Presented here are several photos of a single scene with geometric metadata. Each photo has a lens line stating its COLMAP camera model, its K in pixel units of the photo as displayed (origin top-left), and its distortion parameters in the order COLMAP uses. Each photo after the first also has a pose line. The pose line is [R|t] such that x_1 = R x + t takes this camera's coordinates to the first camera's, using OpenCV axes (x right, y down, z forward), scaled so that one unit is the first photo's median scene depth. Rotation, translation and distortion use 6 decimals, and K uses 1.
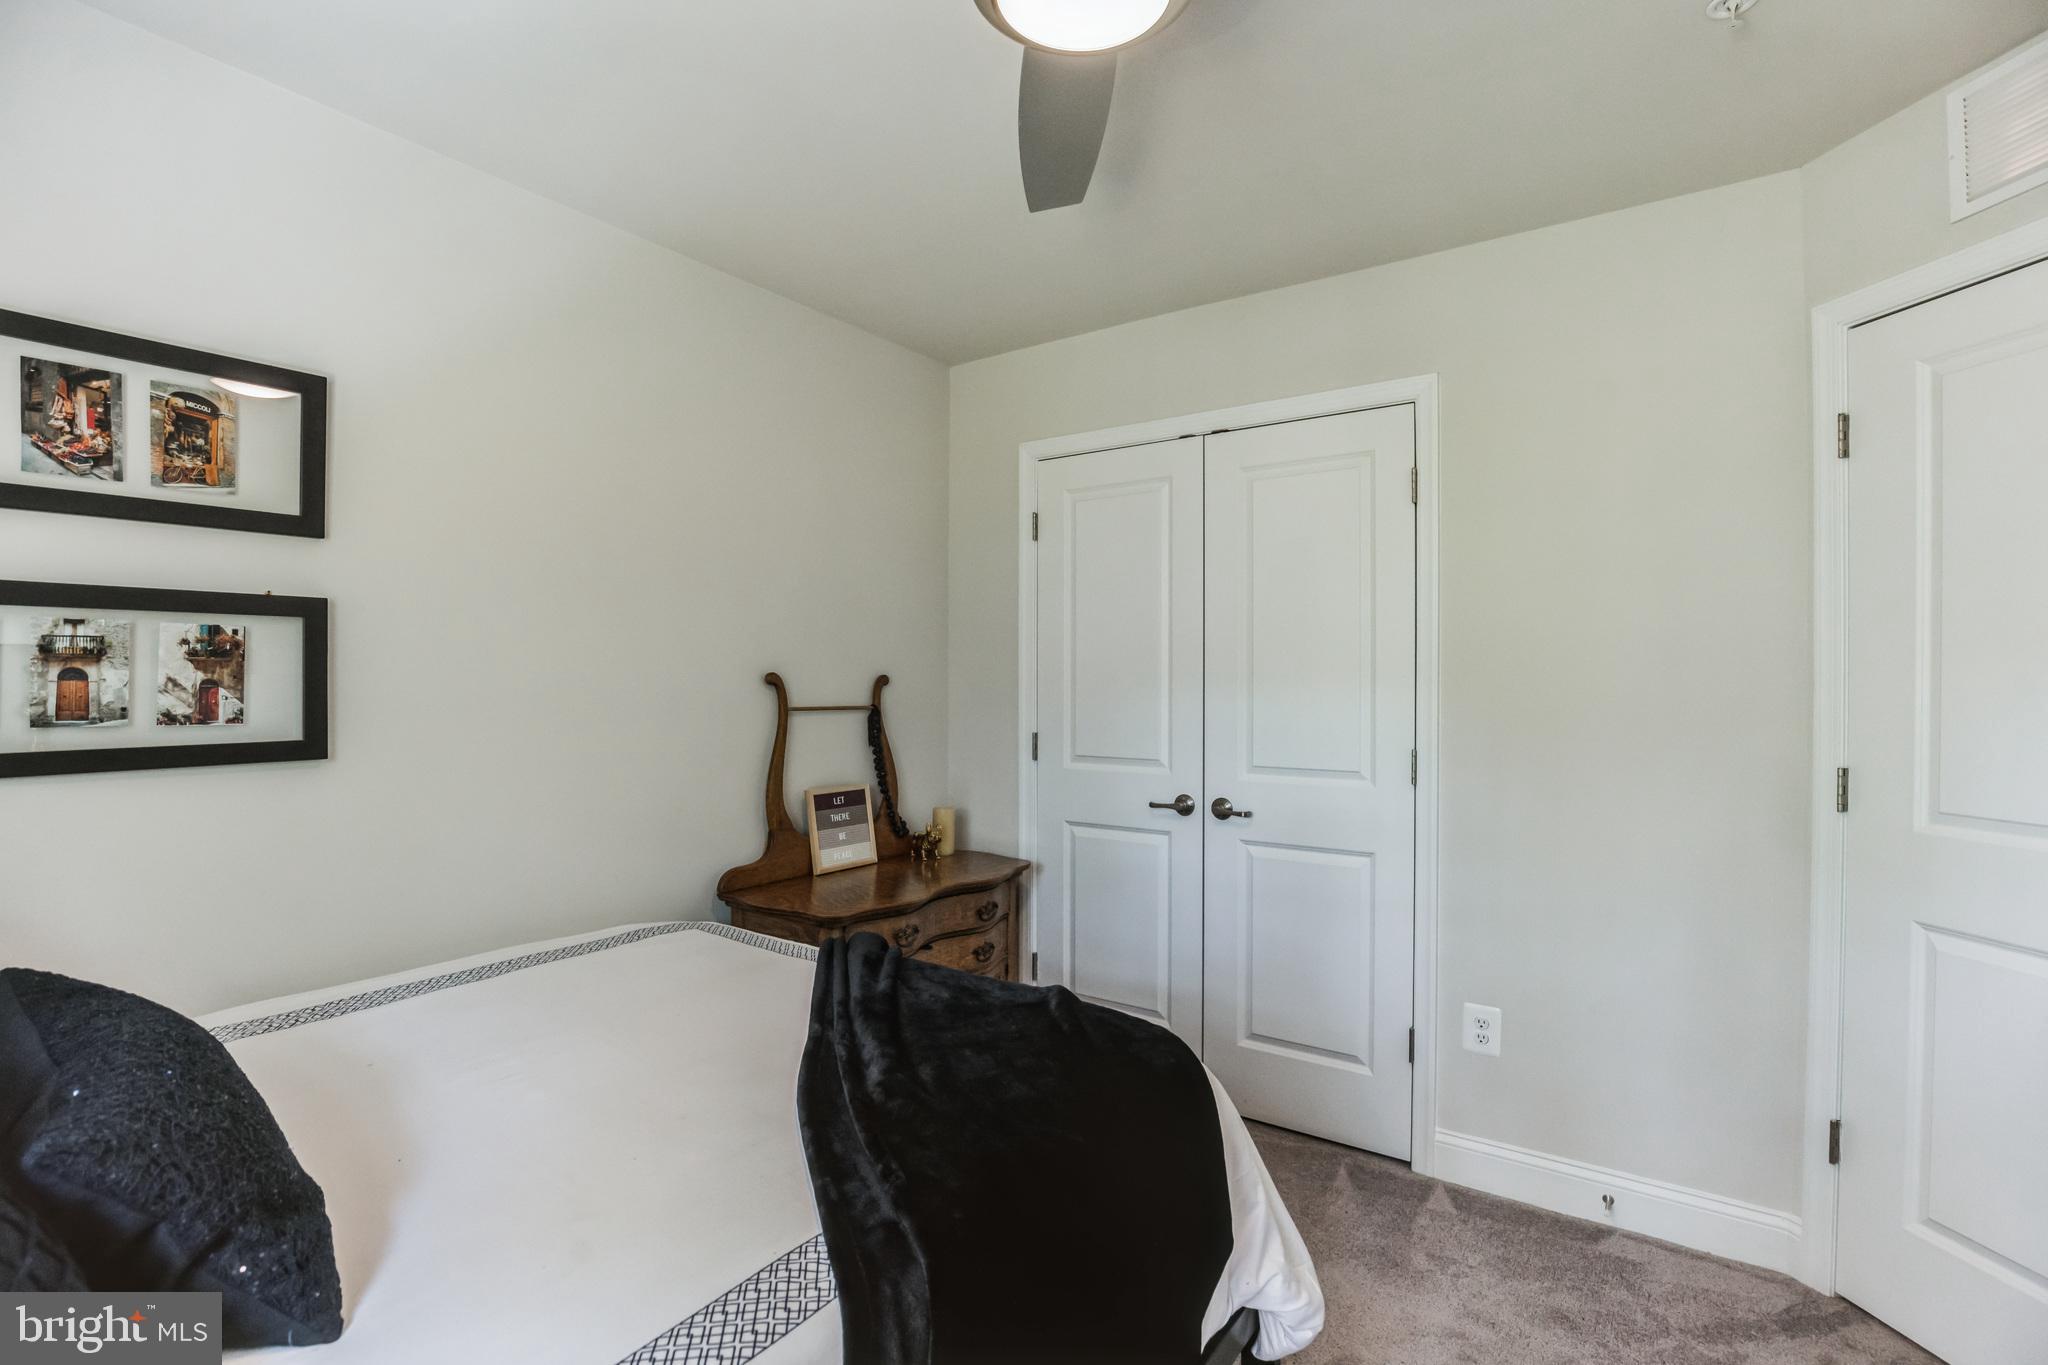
lens RADIAL K [[950.9, 0, 1031.5], [0, 950.9, 693.5], [0, 0, 1]] dist [-0.032605, -0.000231]
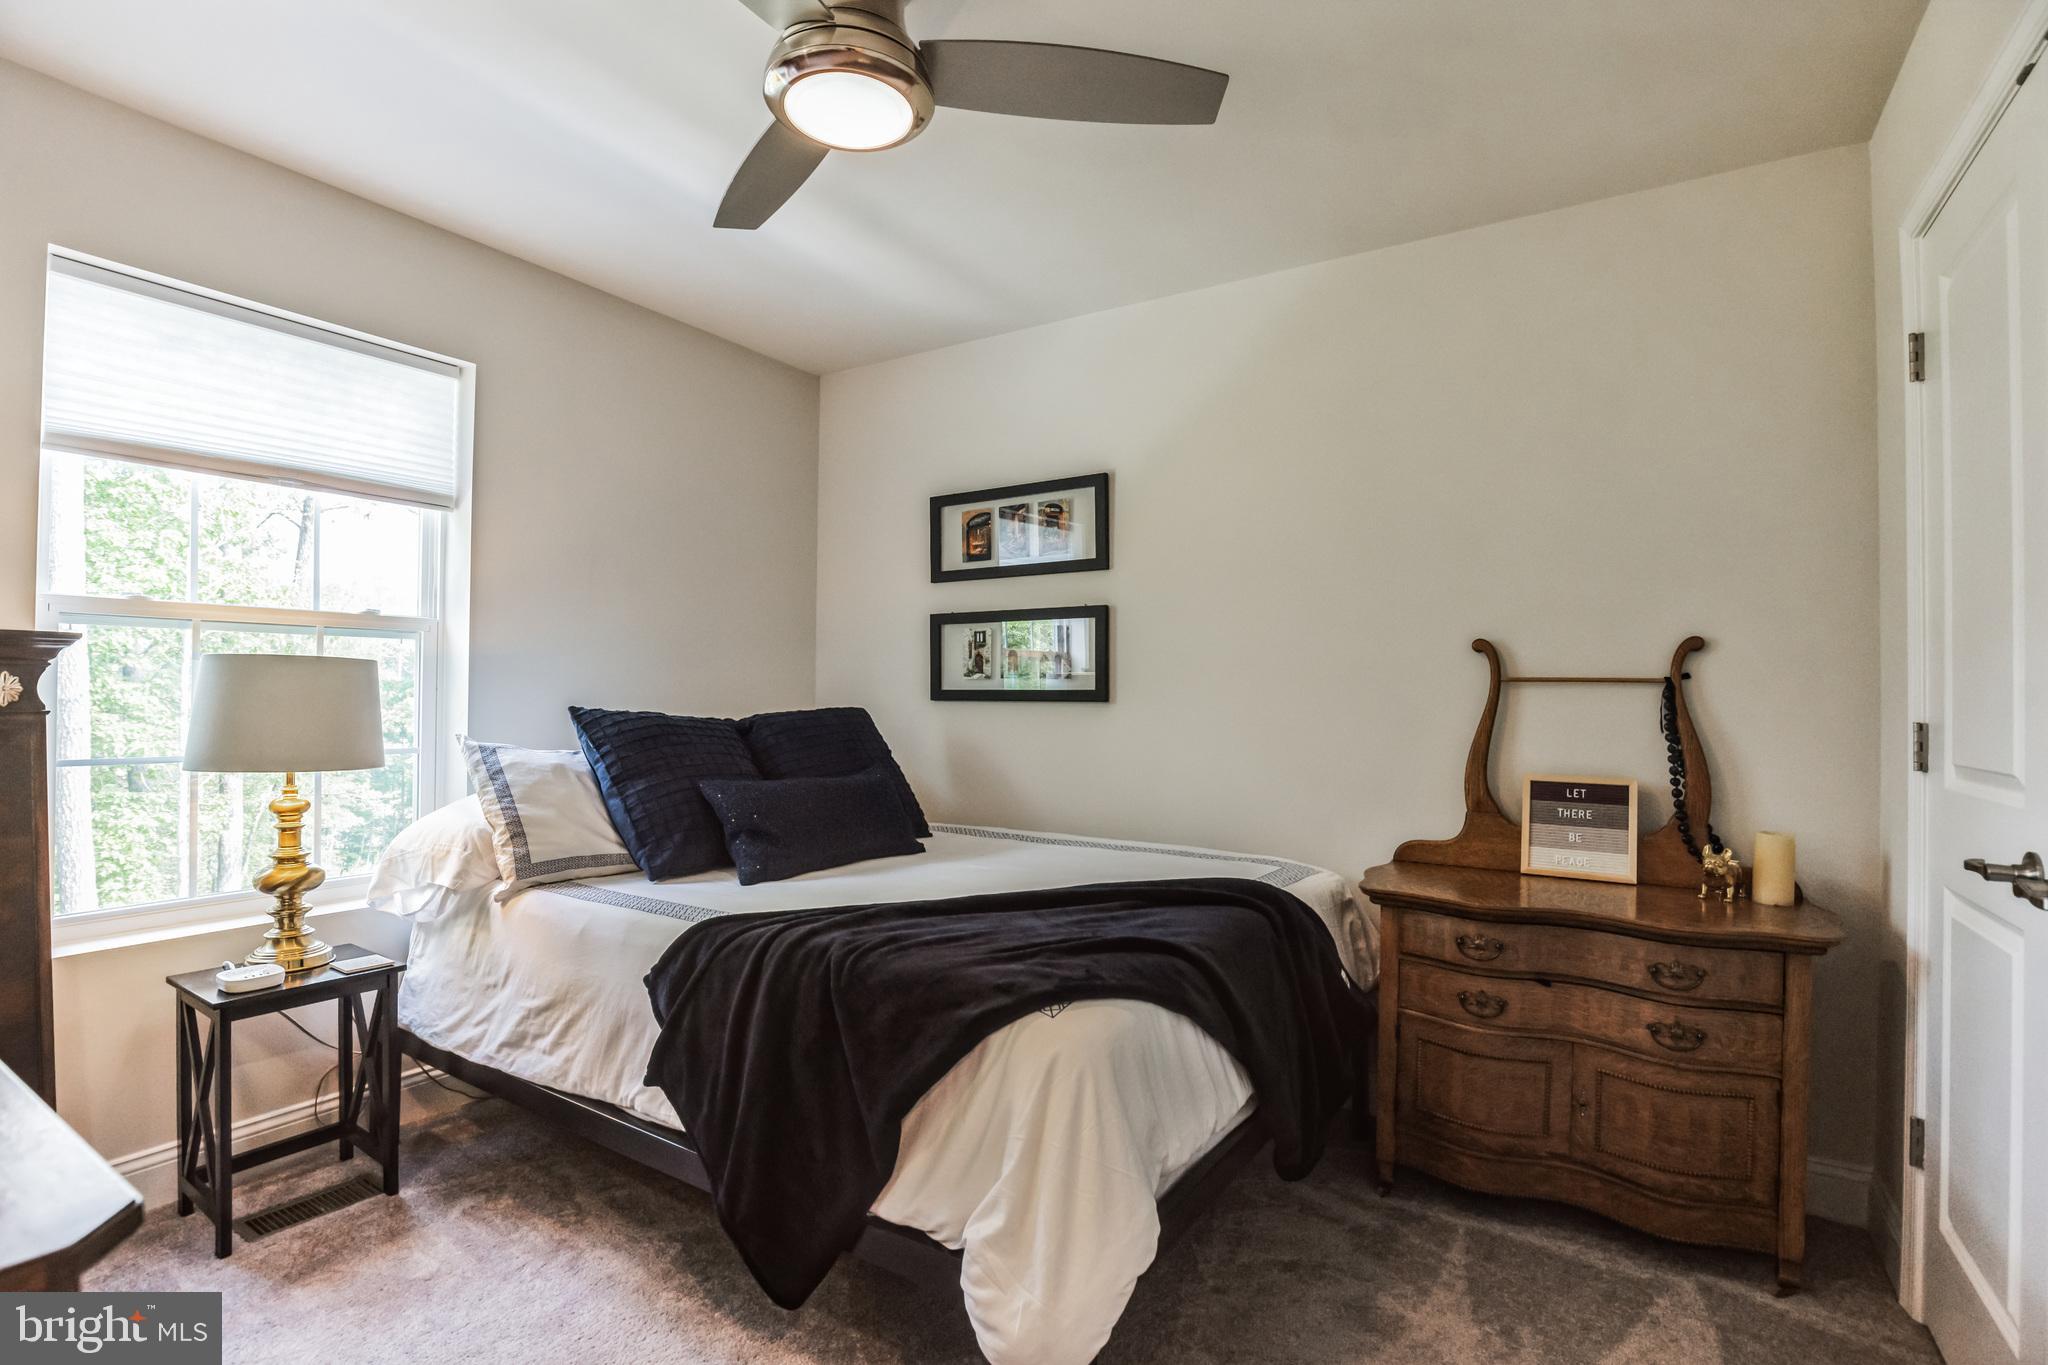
lens RADIAL K [[950.9, 0, 1031.5], [0, 950.9, 693.5], [0, 0, 1]] dist [-0.032605, -0.000231]
pose [[0.041751, -0.010498, -0.999073, 0.602720], [-0.024091, 0.999644, -0.011511, 0.050516], [0.998838, 0.024549, 0.041483, 0.523429]]
